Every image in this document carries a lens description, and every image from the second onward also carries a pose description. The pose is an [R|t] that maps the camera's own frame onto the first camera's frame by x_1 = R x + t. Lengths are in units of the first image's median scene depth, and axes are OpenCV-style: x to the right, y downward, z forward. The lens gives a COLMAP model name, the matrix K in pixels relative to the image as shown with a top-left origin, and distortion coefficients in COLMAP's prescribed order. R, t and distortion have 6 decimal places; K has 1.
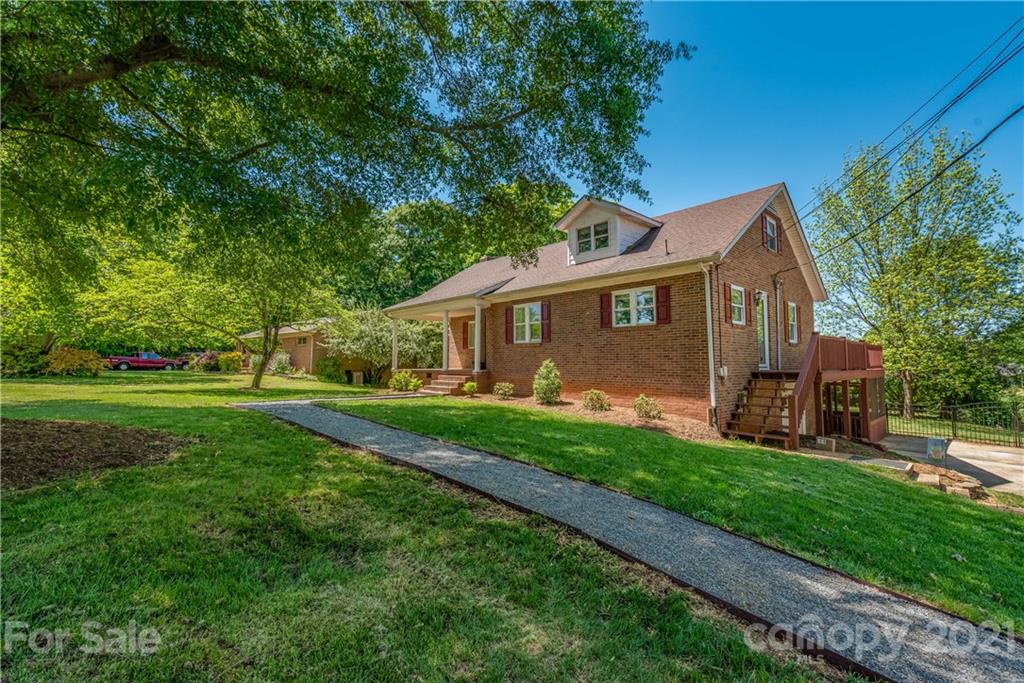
lens RADIAL K [[440.4, 0, 511.3], [0, 440.4, 342.7], [0, 0, 1]] dist [0.001763, -0.001476]
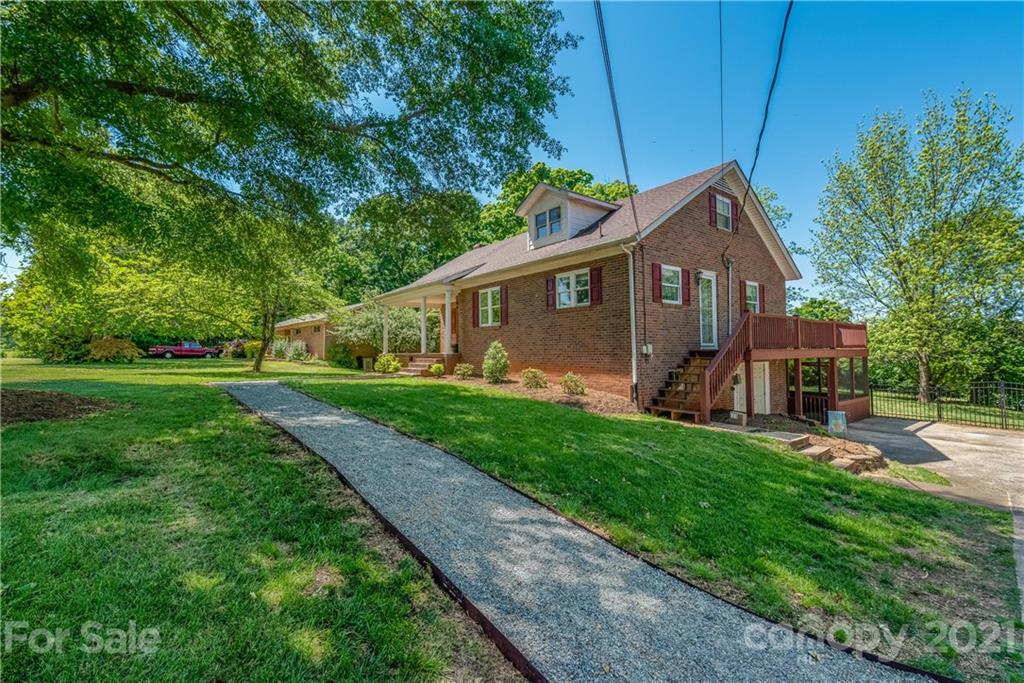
lens RADIAL K [[440.4, 0, 511.9], [0, 440.4, 342.4], [0, 0, 1]] dist [0.001763, -0.001476]
pose [[0.996208, -0.009814, -0.086447, 0.198527], [0.012118, 0.999584, 0.026164, 0.014272], [0.086154, -0.027112, 0.995913, -0.042404]]
